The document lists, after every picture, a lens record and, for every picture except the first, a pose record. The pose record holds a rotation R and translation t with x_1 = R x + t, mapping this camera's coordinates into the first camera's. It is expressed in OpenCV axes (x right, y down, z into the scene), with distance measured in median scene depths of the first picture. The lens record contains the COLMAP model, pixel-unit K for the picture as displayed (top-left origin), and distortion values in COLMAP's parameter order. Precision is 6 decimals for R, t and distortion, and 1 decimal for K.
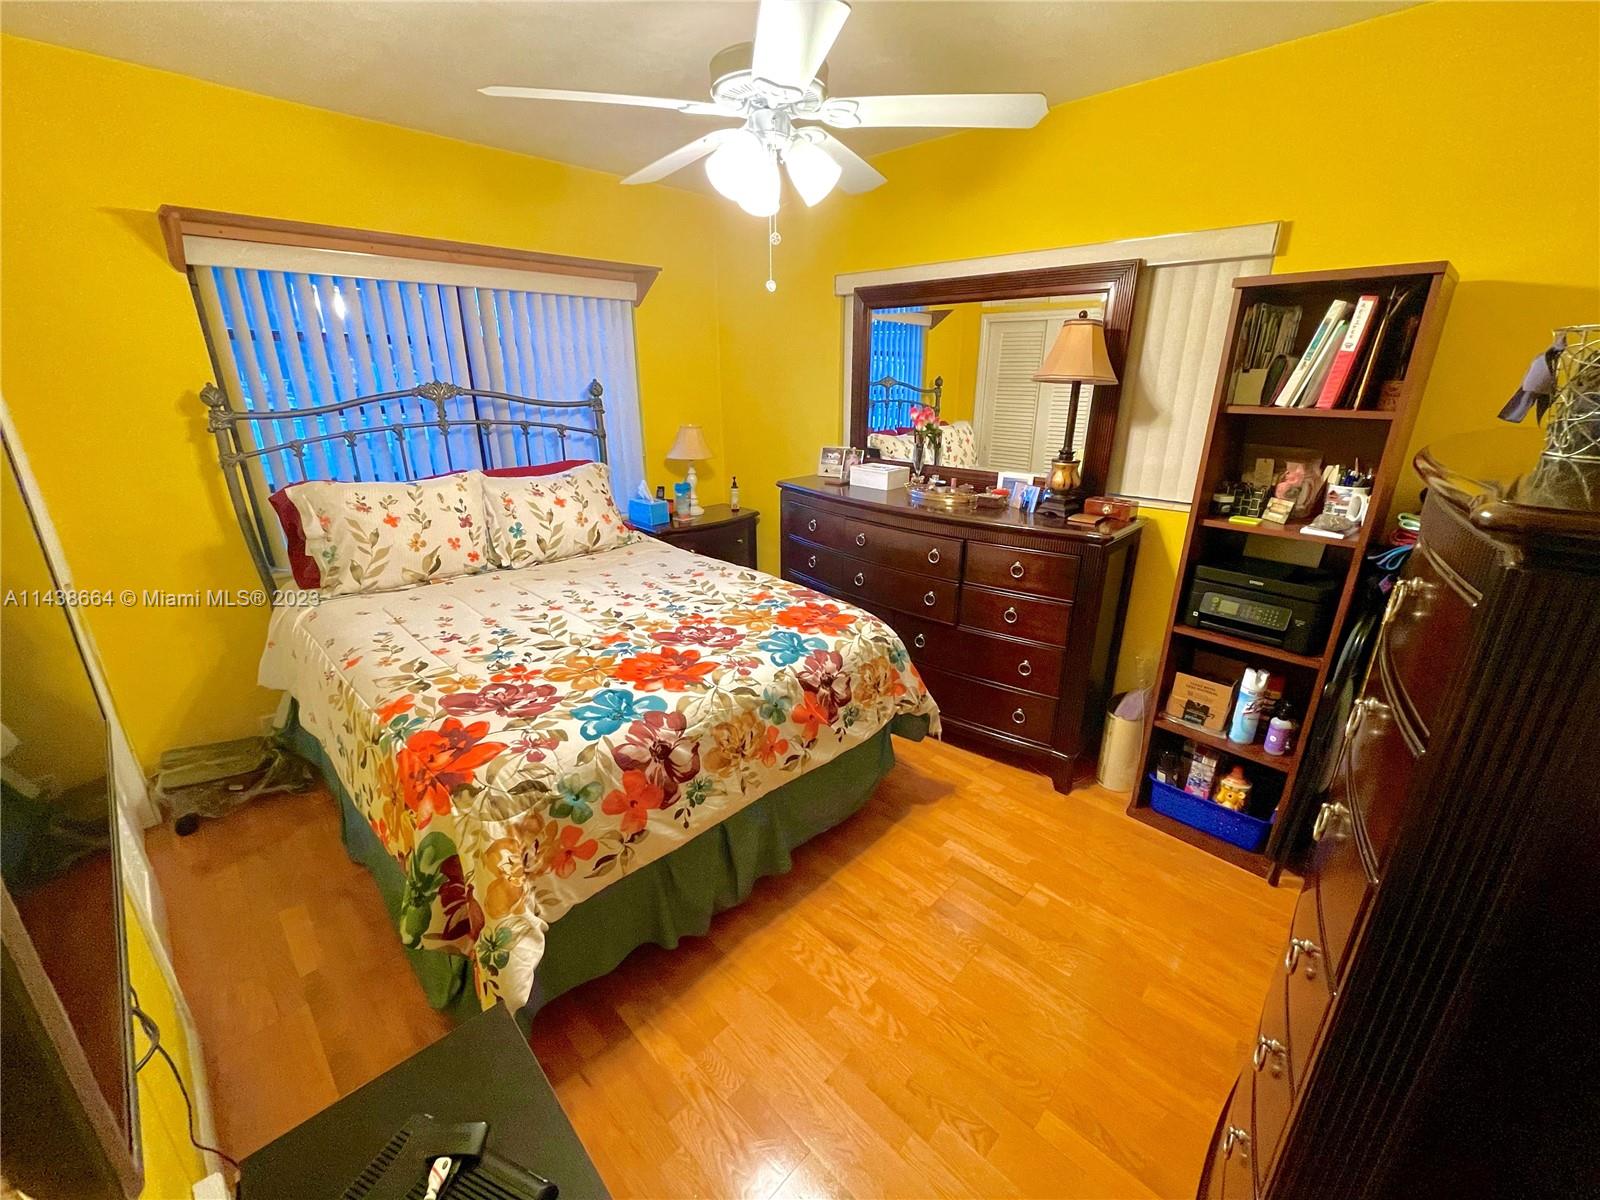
lens RADIAL K [[646.2, 0, 798.3], [0, 646.2, 596.5], [0, 0, 1]] dist [-0.004312, 0.000249]
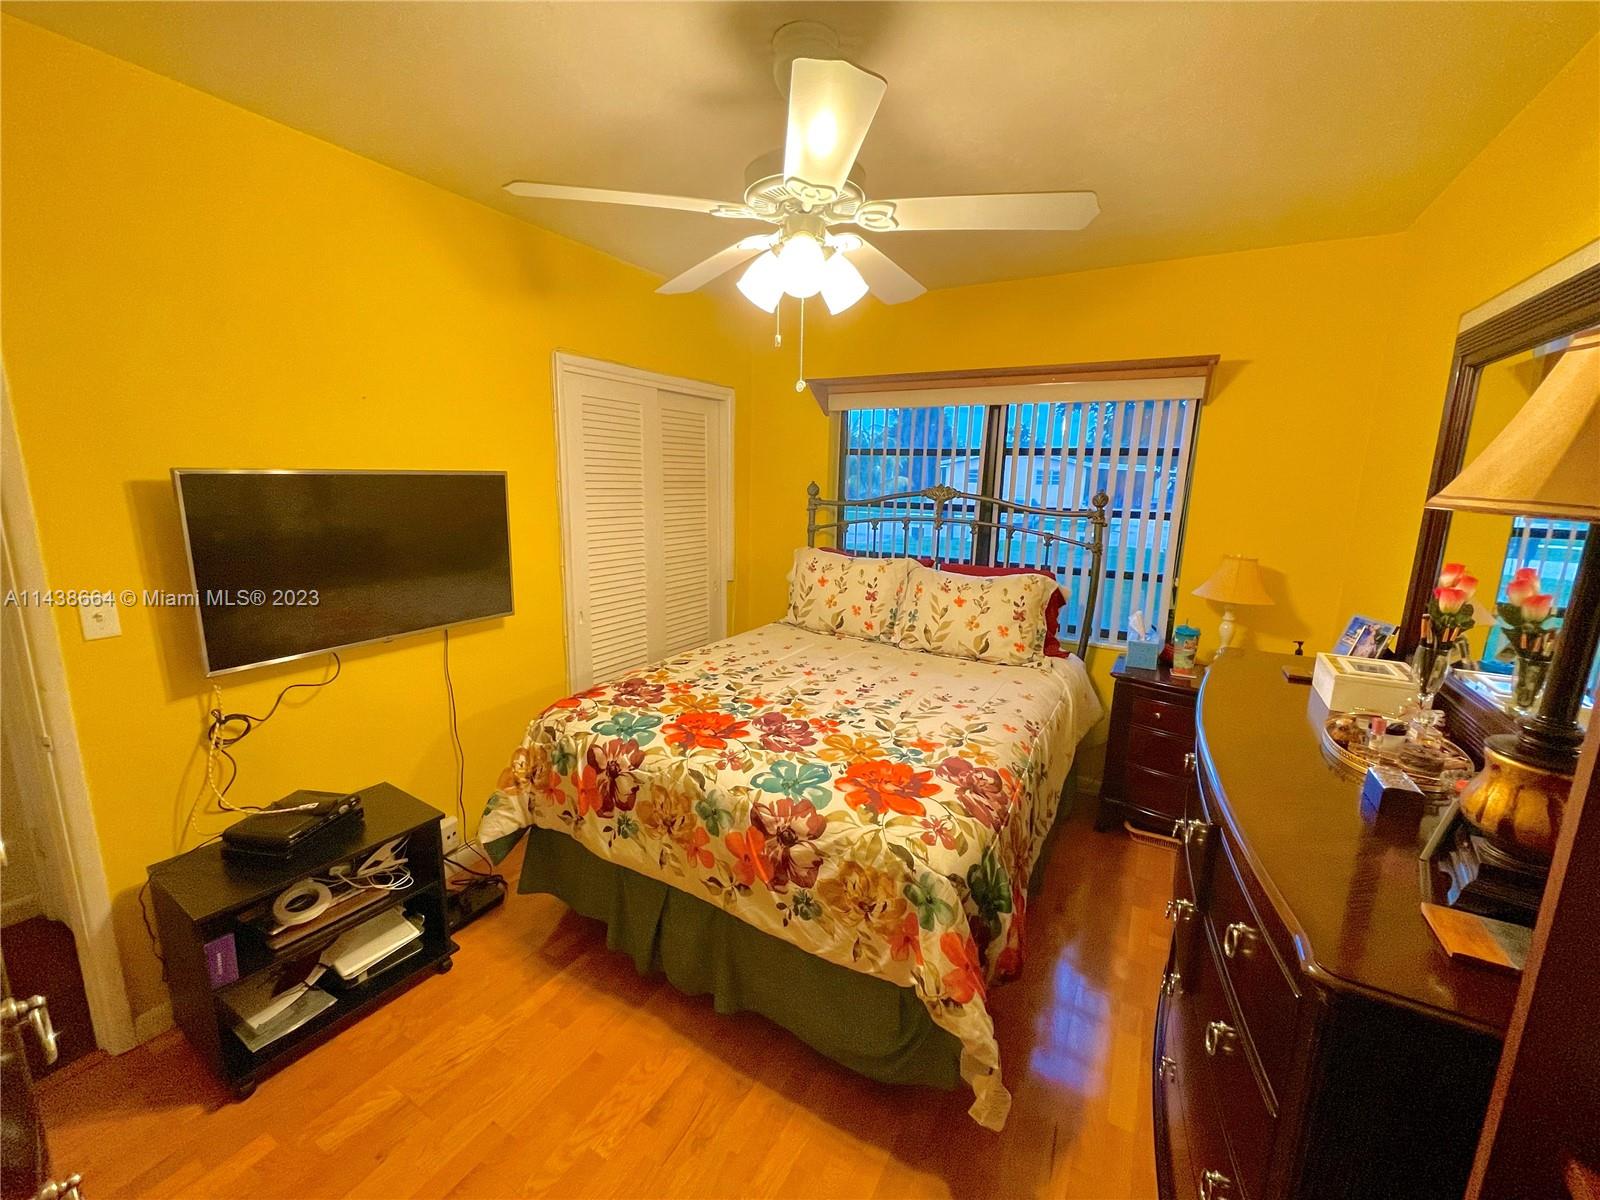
lens RADIAL K [[646.2, 0, 798.0], [0, 646.2, 596.0], [0, 0, 1]] dist [-0.004312, 0.000249]
pose [[0.247312, 0.183086, -0.951481, 0.718340], [-0.340087, 0.935913, 0.091694, -0.218963], [0.907292, 0.300909, 0.293727, 0.640143]]
